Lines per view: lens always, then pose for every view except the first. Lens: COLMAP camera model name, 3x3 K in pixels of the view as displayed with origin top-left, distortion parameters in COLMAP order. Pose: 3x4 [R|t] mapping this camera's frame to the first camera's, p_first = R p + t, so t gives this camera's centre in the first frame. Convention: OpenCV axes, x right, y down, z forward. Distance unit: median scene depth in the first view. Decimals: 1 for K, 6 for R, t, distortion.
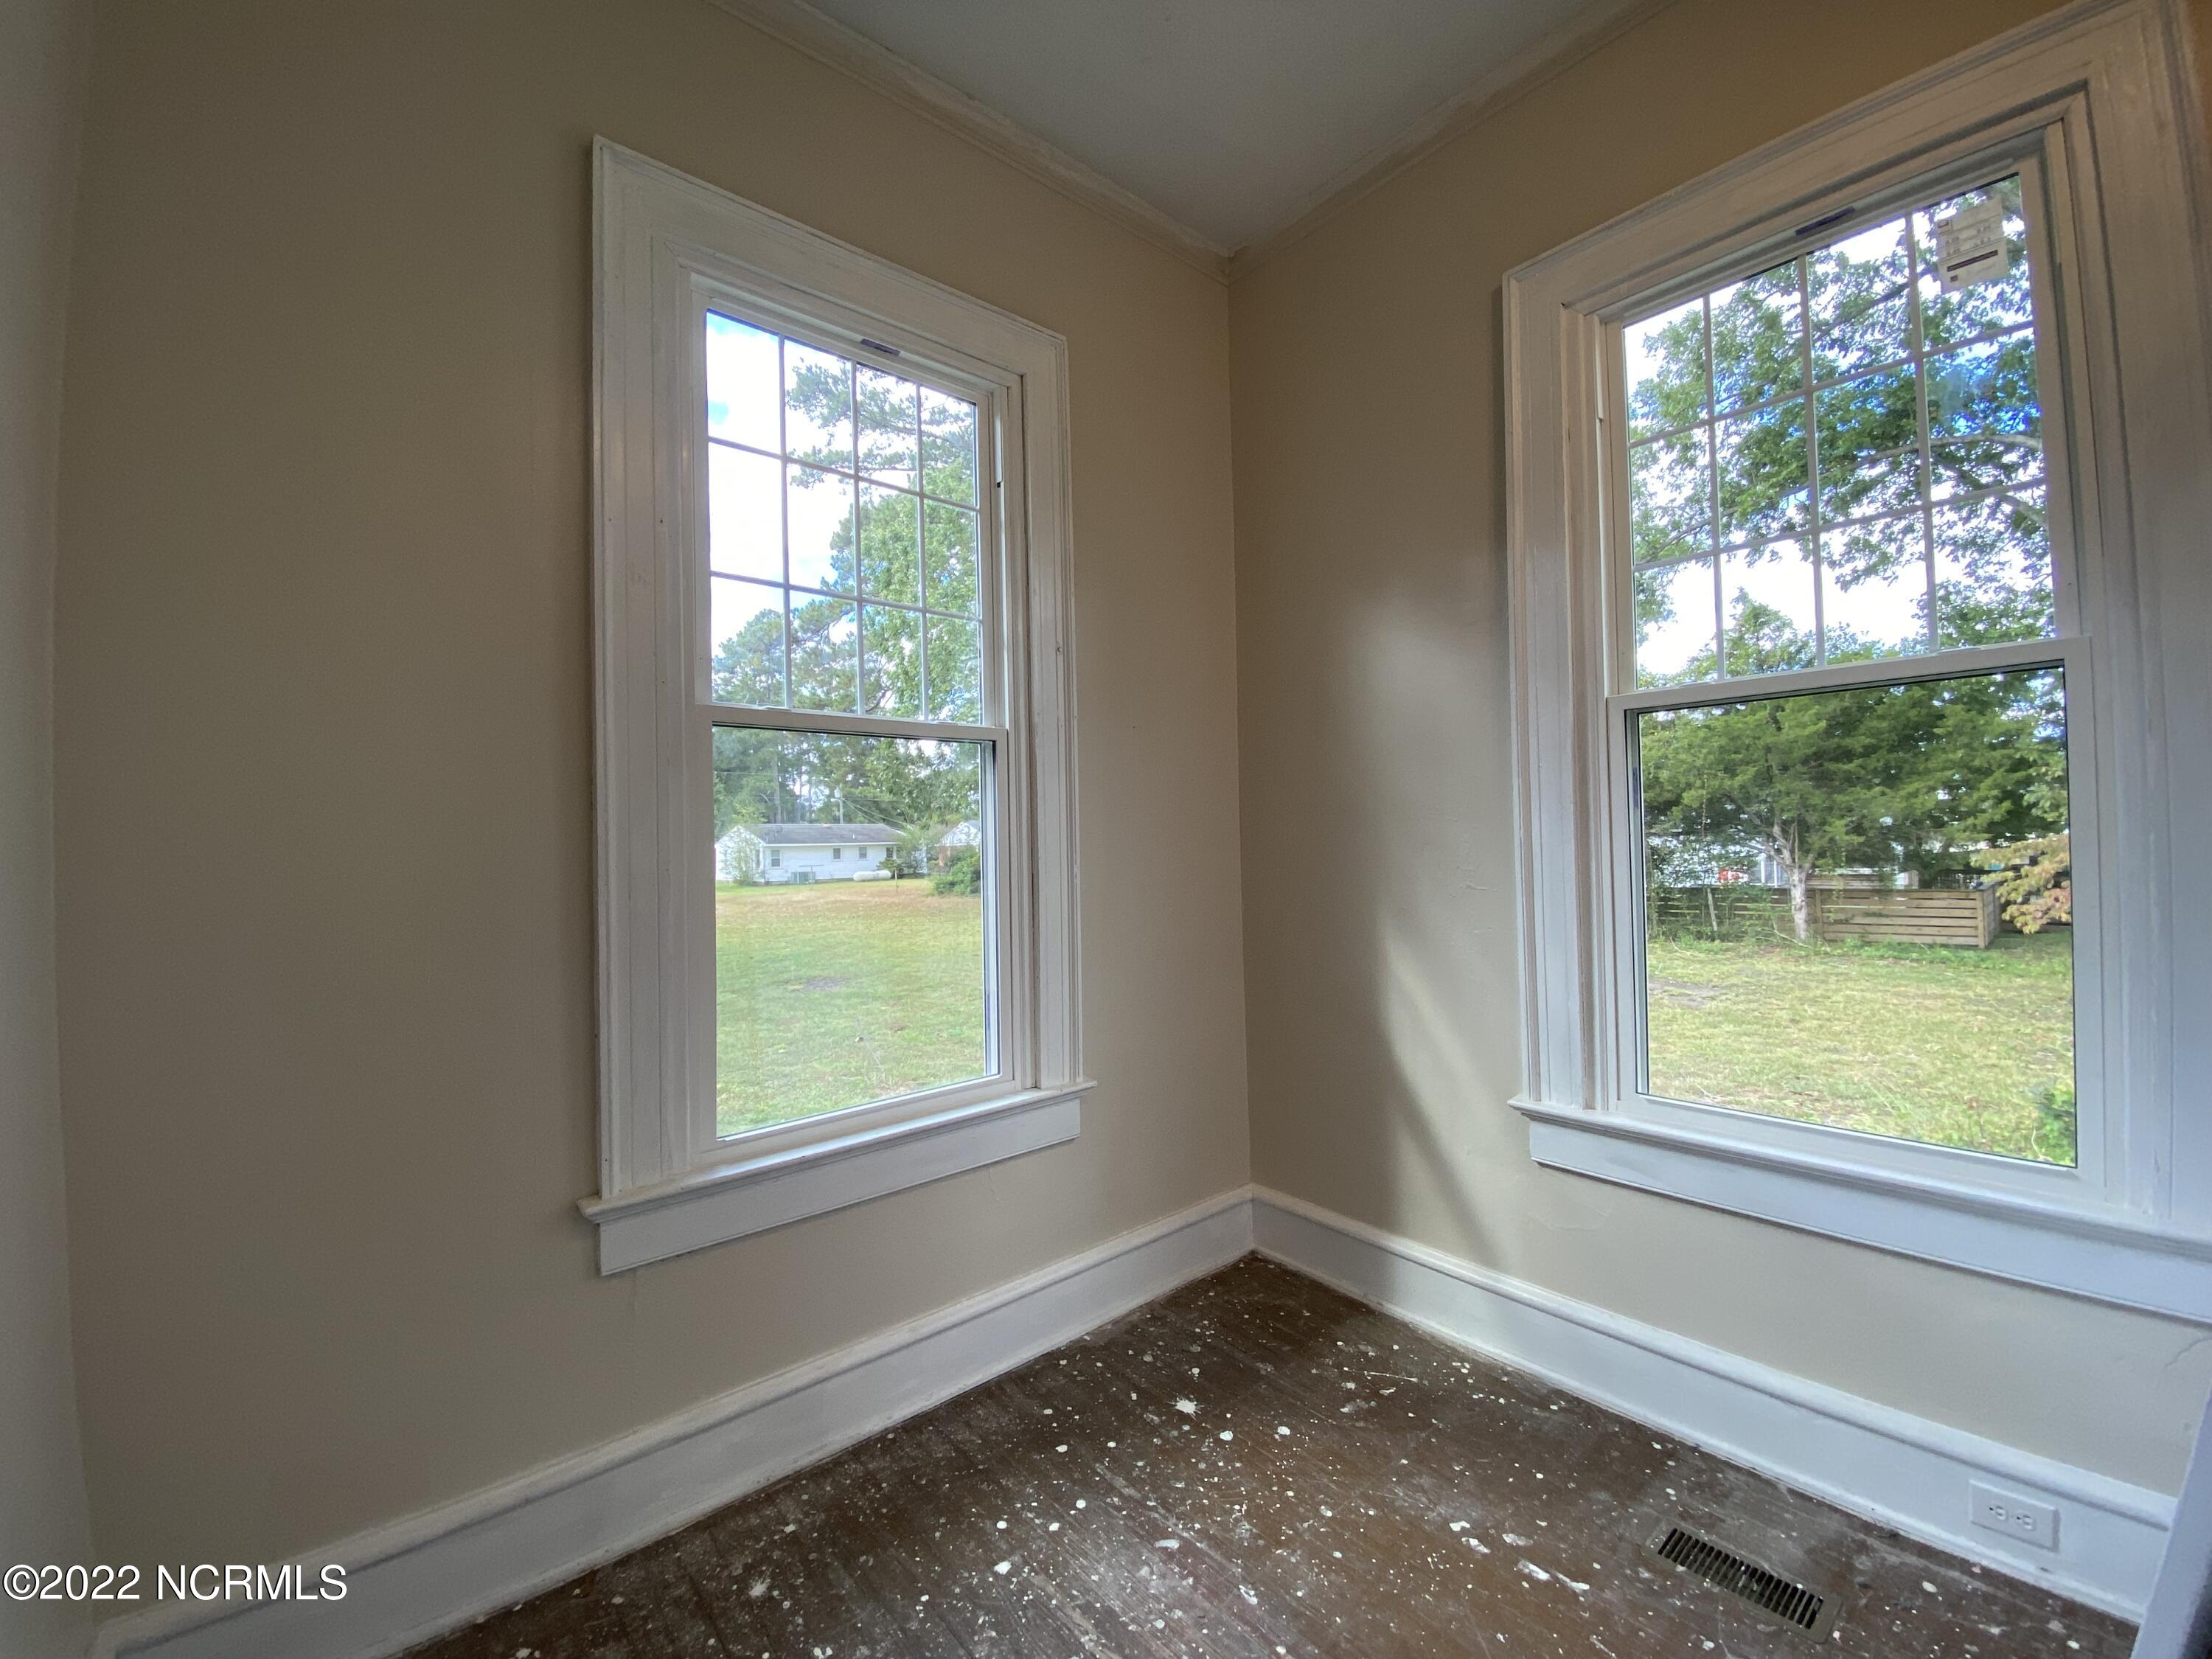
lens RADIAL K [[898.1, 0, 1085.3], [0, 898.1, 830.2], [0, 0, 1]] dist [-0.007893, -0.006275]
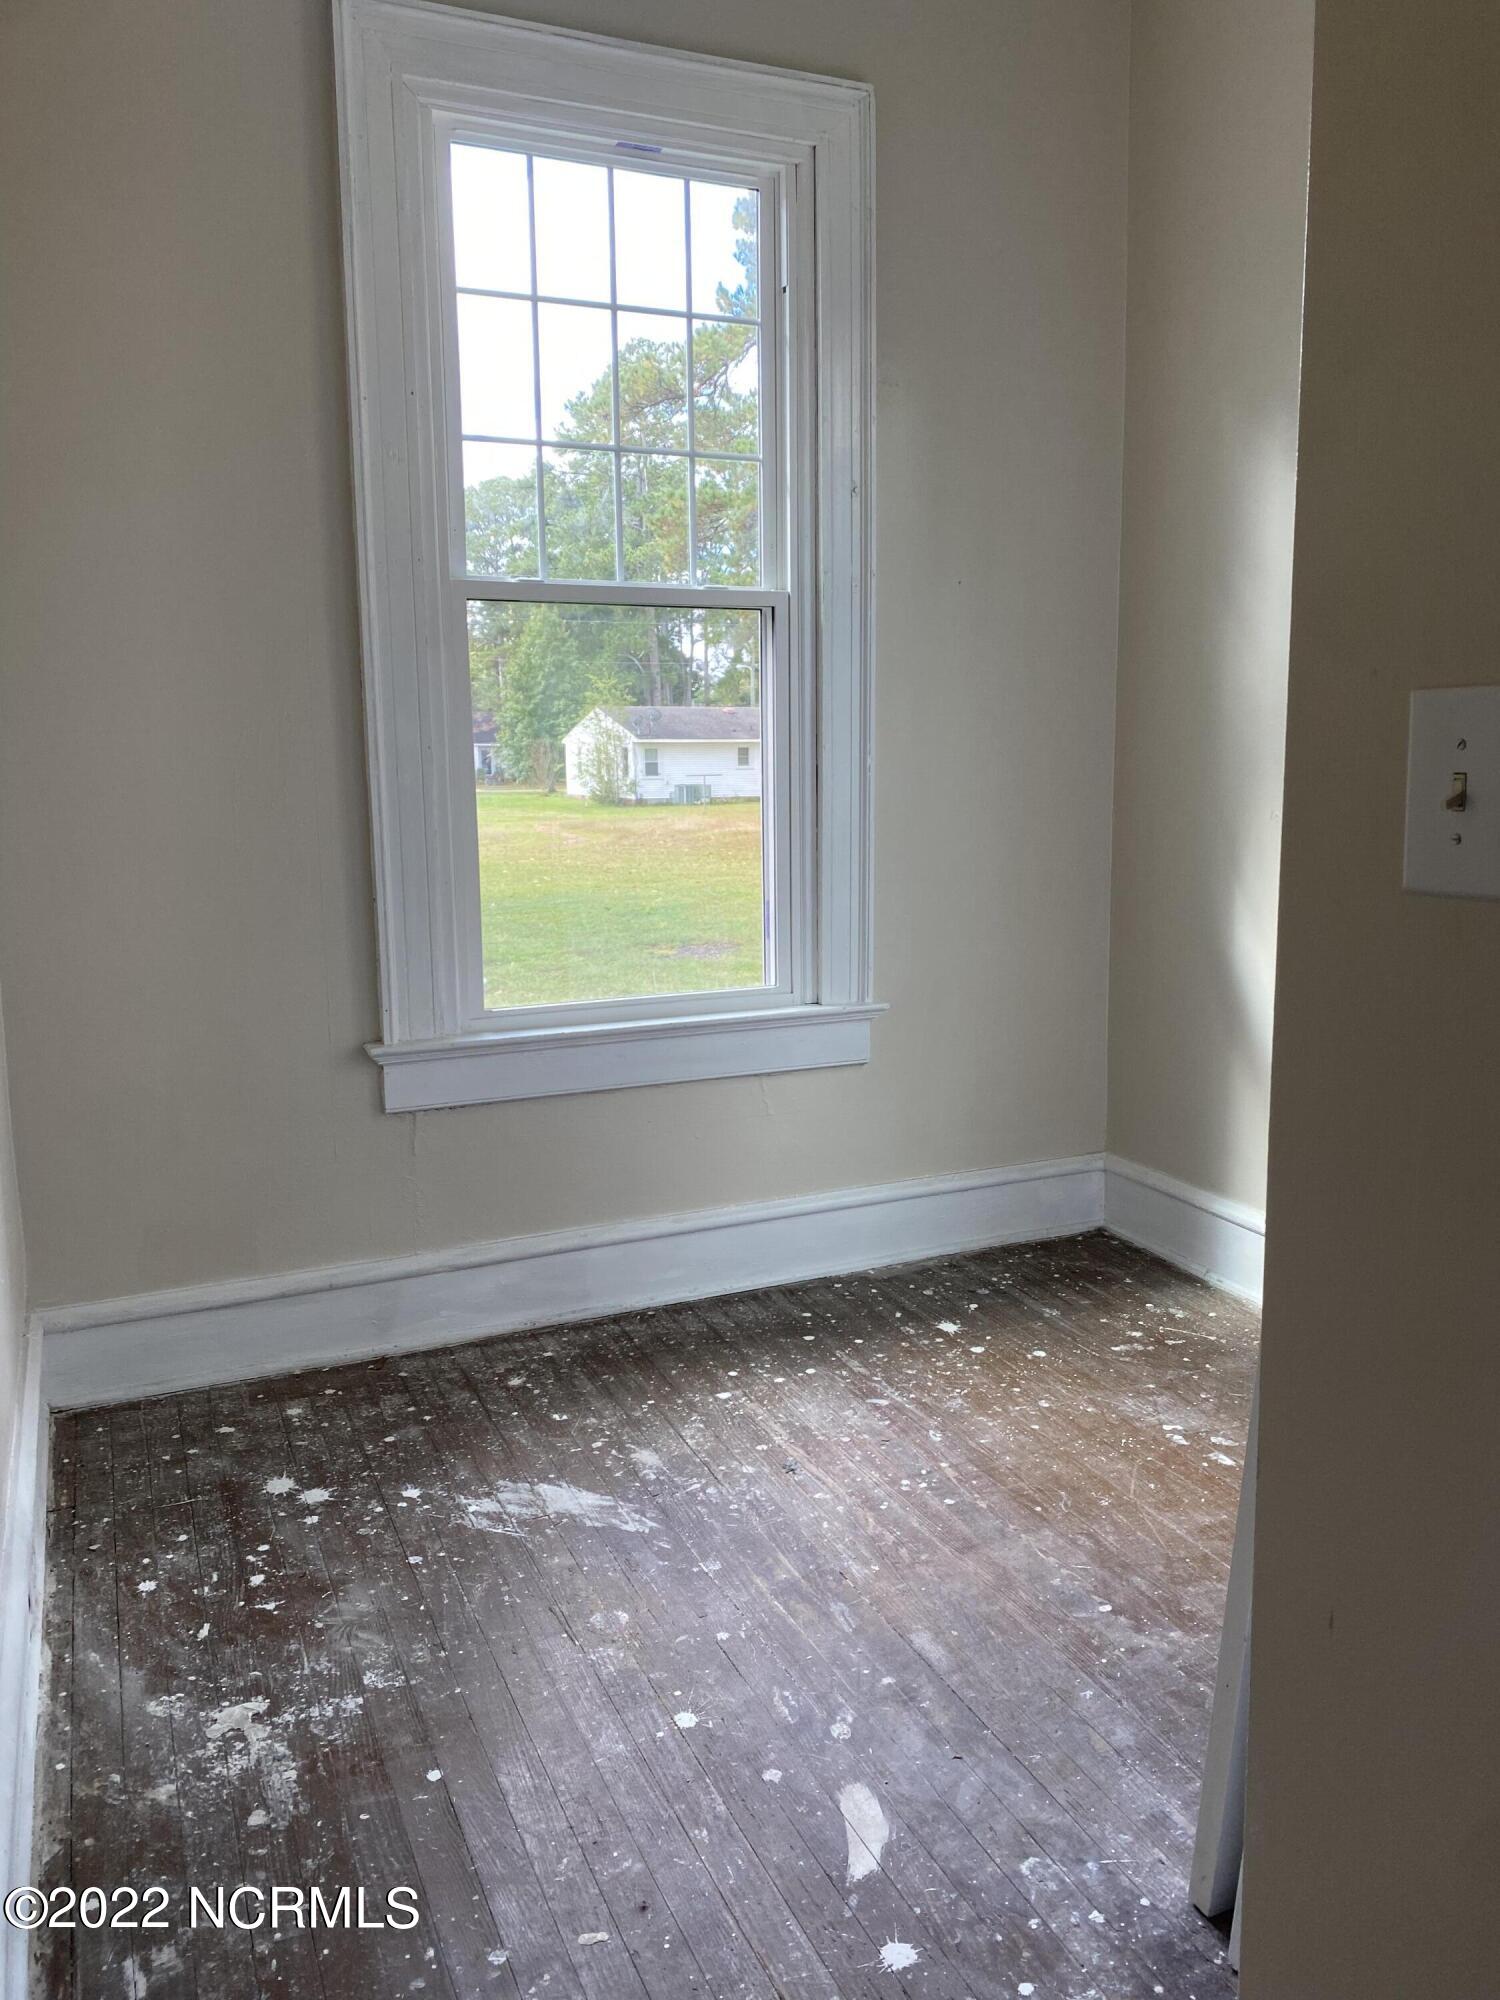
lens RADIAL K [[1509.3, 0, 750.3], [0, 1509.3, 1008.7], [0, 0, 1]] dist [0.043712, -0.041528]
pose [[0.962978, 0.059875, -0.262847, 0.316875], [-0.009459, 0.981927, 0.189022, 0.007809], [0.269414, -0.179538, 0.946141, -0.528828]]
